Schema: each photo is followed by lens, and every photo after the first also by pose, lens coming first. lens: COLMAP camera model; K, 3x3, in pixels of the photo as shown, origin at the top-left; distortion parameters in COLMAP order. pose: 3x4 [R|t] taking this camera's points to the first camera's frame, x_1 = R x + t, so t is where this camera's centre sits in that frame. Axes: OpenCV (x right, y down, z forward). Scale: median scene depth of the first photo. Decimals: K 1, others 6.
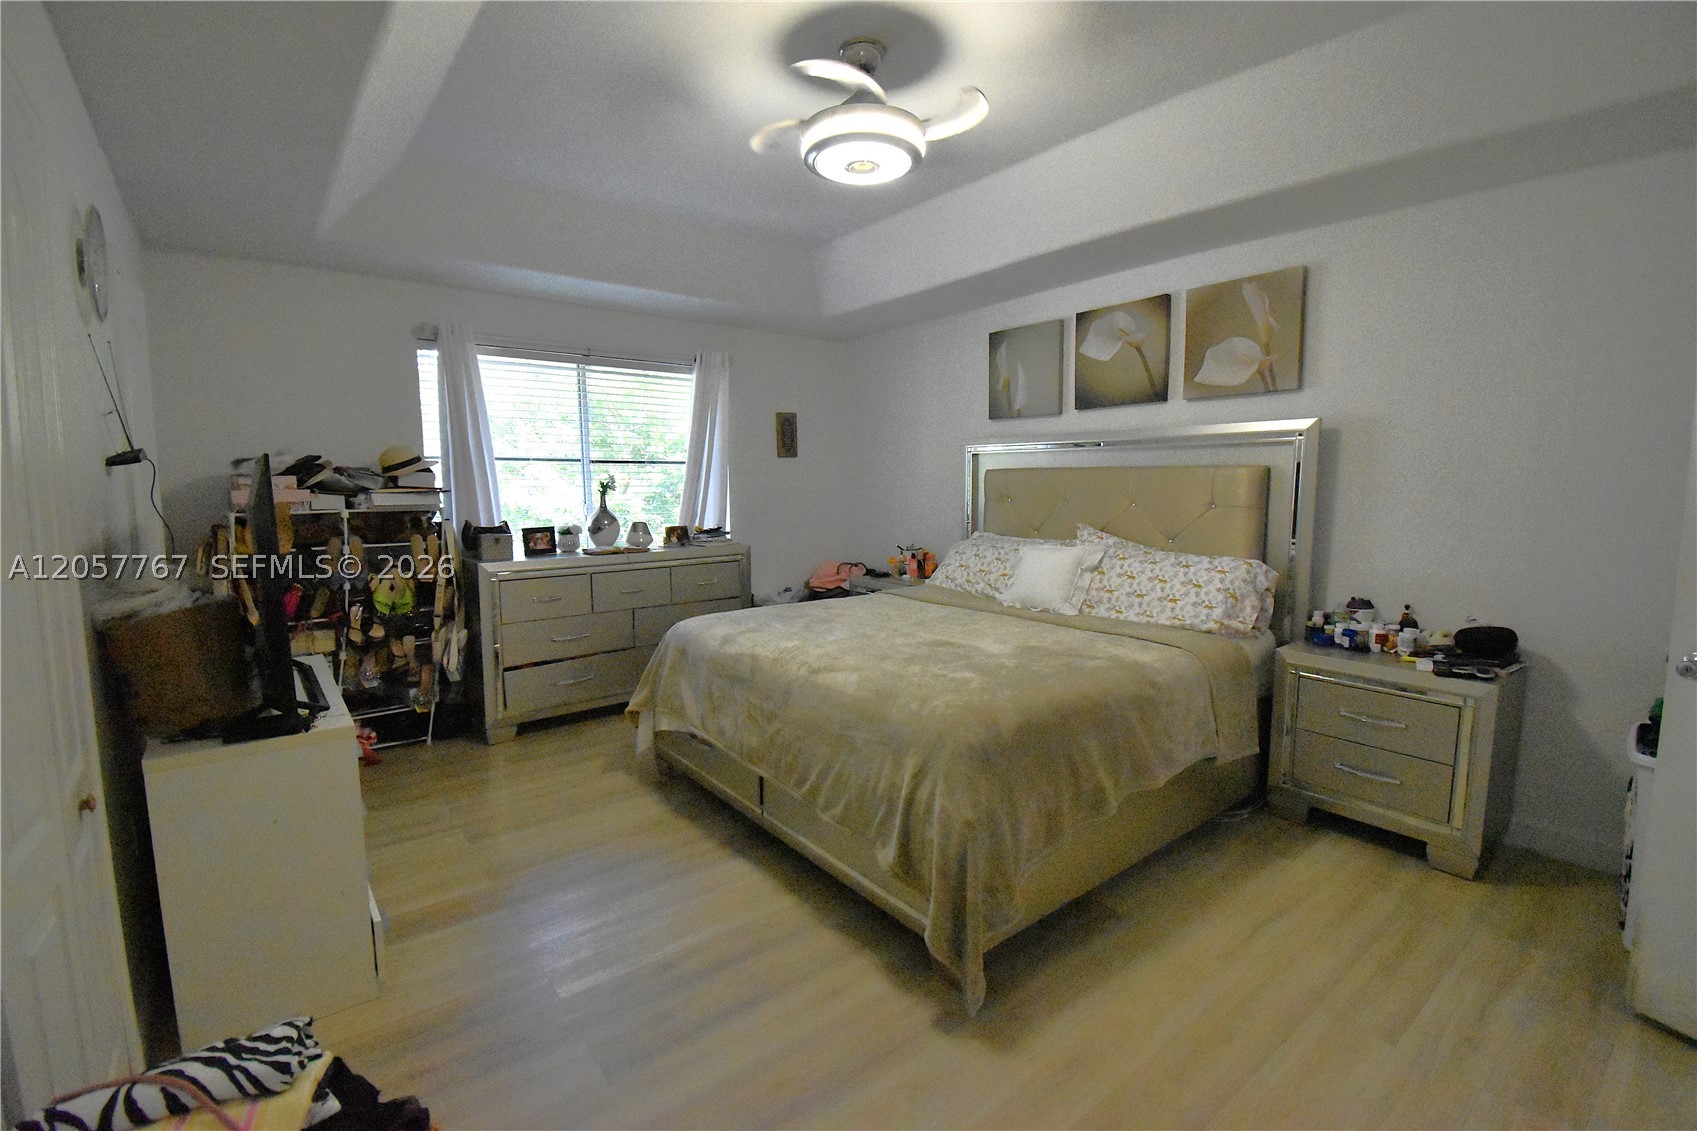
lens RADIAL K [[750.2, 0, 848.5], [0, 750.2, 565.5], [0, 0, 1]] dist [0.011157, -0.021308]
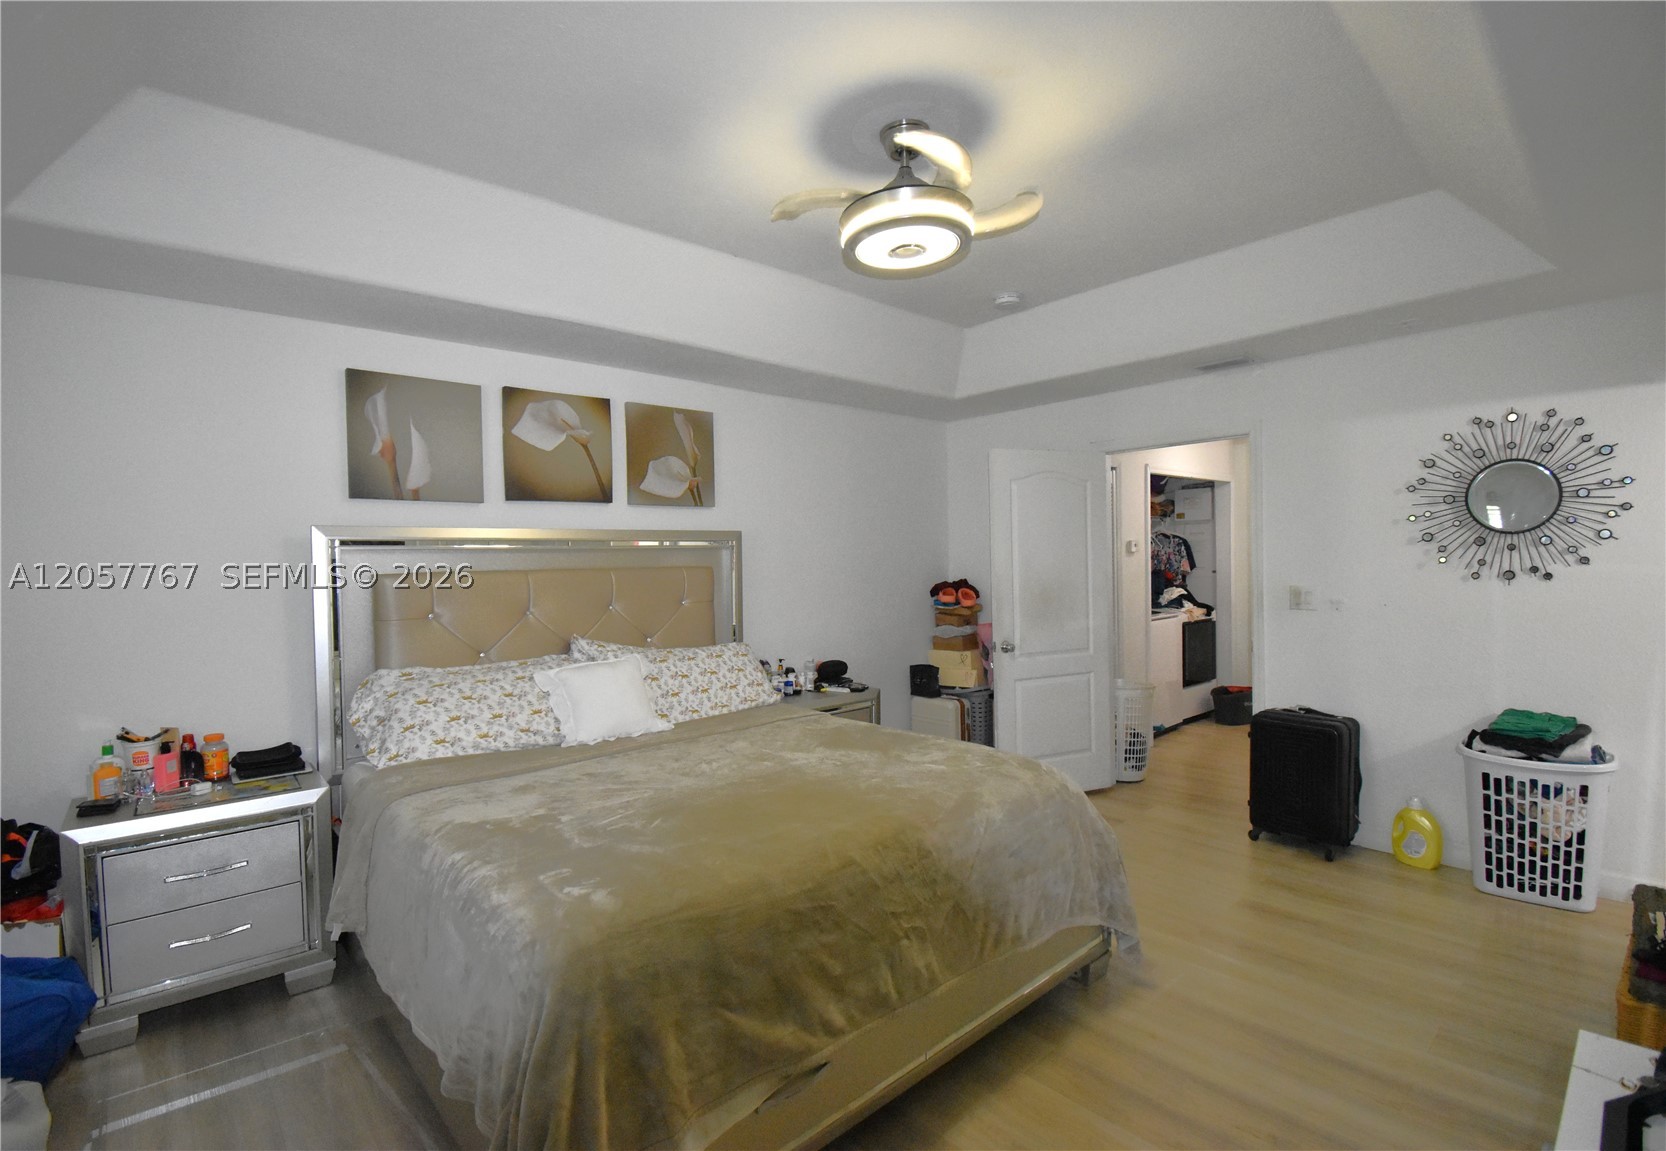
lens RADIAL K [[724.3, 0, 833.0], [0, 724.3, 575.5], [0, 0, 1]] dist [-0.044312, -0.000016]
pose [[-0.070771, -0.006929, 0.997469, -0.575910], [0.139971, 0.990013, 0.016808, -0.102031], [-0.987623, 0.140806, -0.069094, 0.817025]]
